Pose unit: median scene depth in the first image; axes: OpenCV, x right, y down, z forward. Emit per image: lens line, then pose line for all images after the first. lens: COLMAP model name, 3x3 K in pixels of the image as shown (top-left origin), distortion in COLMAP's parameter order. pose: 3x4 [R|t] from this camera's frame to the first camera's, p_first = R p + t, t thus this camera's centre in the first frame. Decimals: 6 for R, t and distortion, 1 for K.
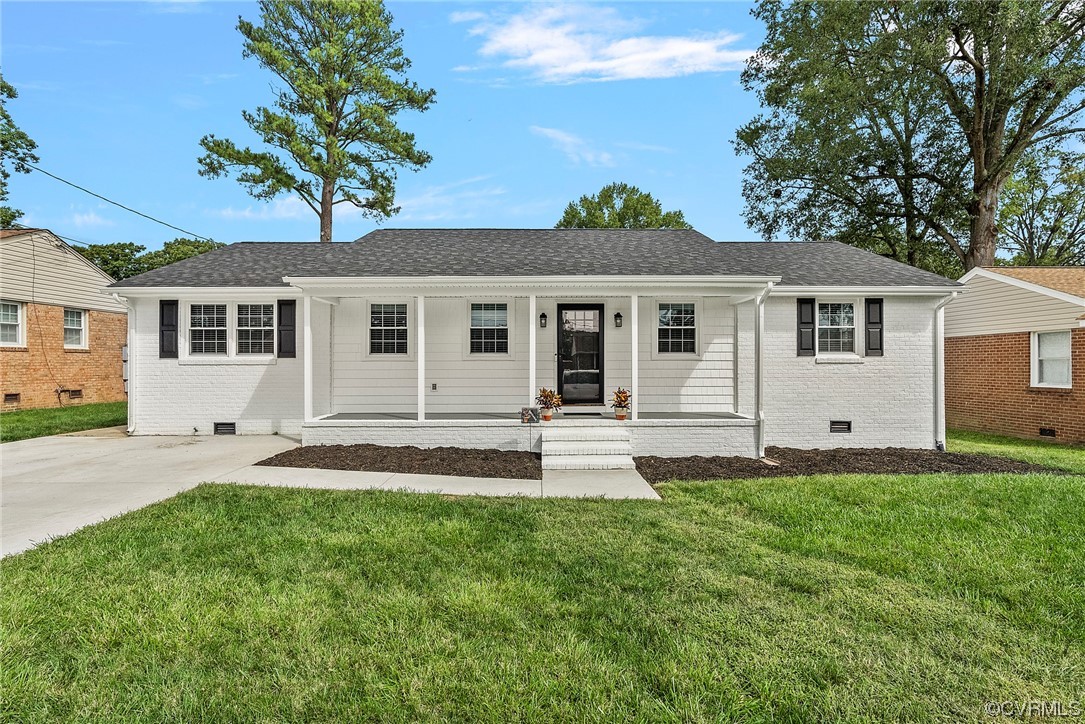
lens RADIAL K [[540.2, 0, 545.5], [0, 540.2, 358.8], [0, 0, 1]] dist [-0.006300, 0.000206]
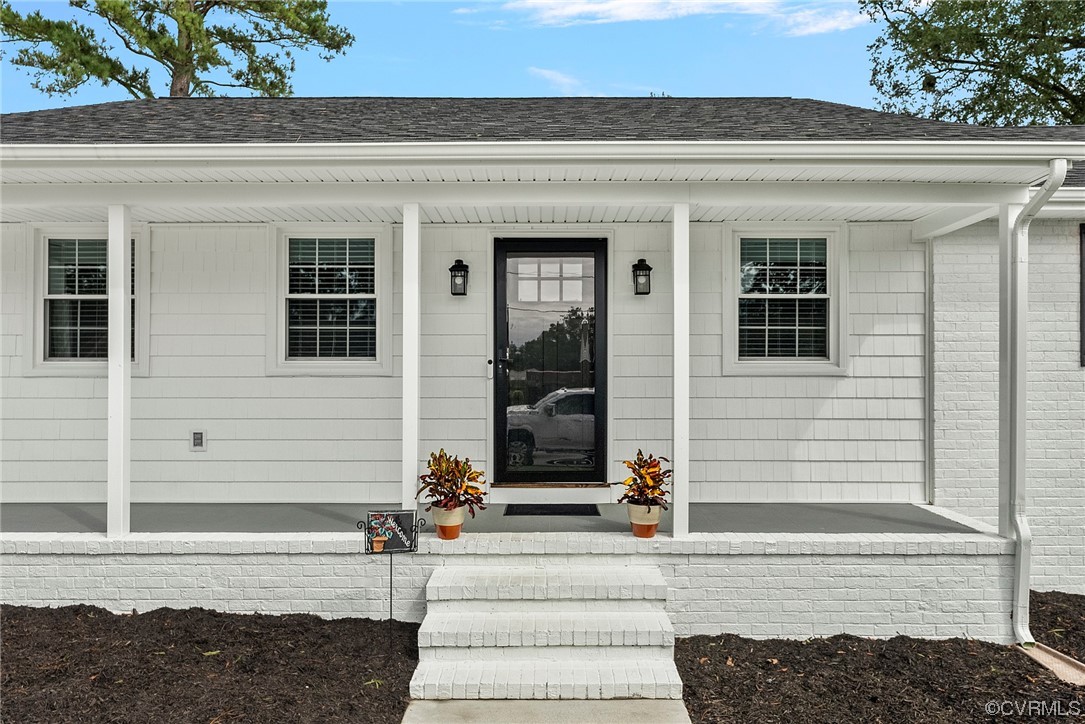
lens RADIAL K [[776.9, 0, 543.8], [0, 776.9, 368.5], [0, 0, 1]] dist [0.004733, 0.006029]
pose [[0.999901, 0.001341, -0.014040, 0.068295], [-0.001237, 0.999972, 0.007432, -0.007299], [0.014050, -0.007414, 0.999874, 0.405163]]
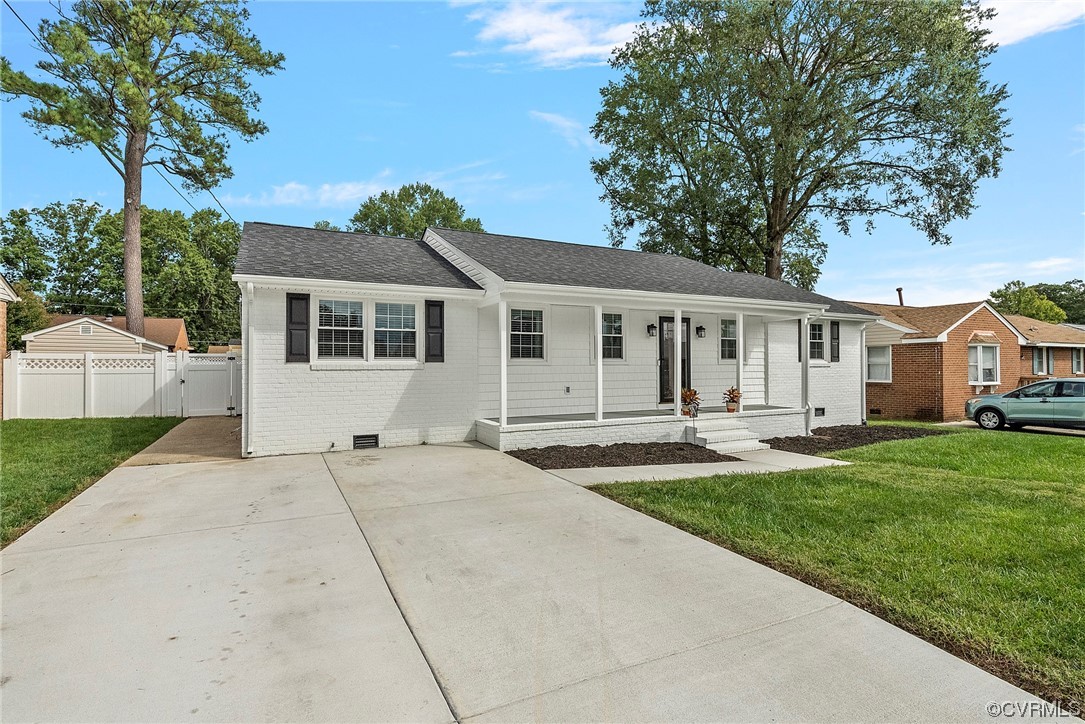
lens RADIAL K [[540.2, 0, 550.2], [0, 540.2, 362.5], [0, 0, 1]] dist [-0.006300, 0.000206]
pose [[0.890130, 0.001710, 0.455703, -0.719275], [-0.003232, 0.999992, 0.002560, -0.004380], [-0.455695, -0.003752, 0.890128, 0.067257]]
